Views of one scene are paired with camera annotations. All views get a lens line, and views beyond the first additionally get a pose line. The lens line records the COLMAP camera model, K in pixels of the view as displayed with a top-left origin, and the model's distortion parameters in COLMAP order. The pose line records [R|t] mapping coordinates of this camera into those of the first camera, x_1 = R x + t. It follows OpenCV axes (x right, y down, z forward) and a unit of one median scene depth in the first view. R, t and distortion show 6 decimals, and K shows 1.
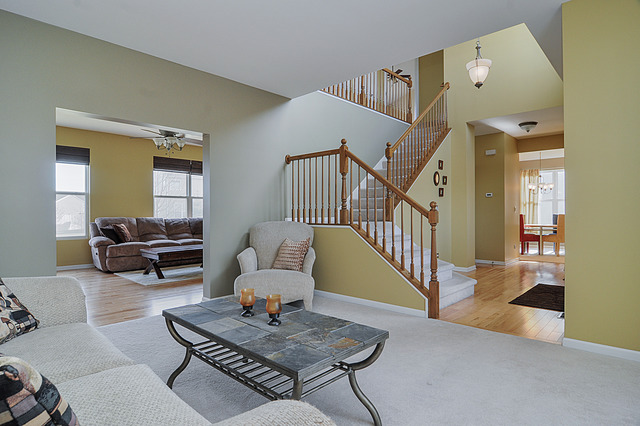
lens RADIAL K [[352.9, 0, 323.3], [0, 352.9, 212.4], [0, 0, 1]] dist [-0.014622, -0.000661]
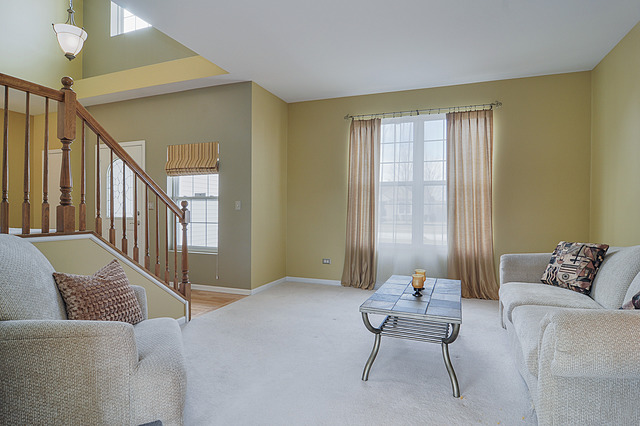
lens RADIAL K [[352.9, 0, 323.3], [0, 352.9, 212.4], [0, 0, 1]] dist [-0.014622, -0.000661]
pose [[-0.379464, -0.000429, 0.925206, -0.589500], [-0.000577, 1.000000, 0.000227, 0.000990], [-0.925206, -0.000448, -0.379465, 0.826867]]
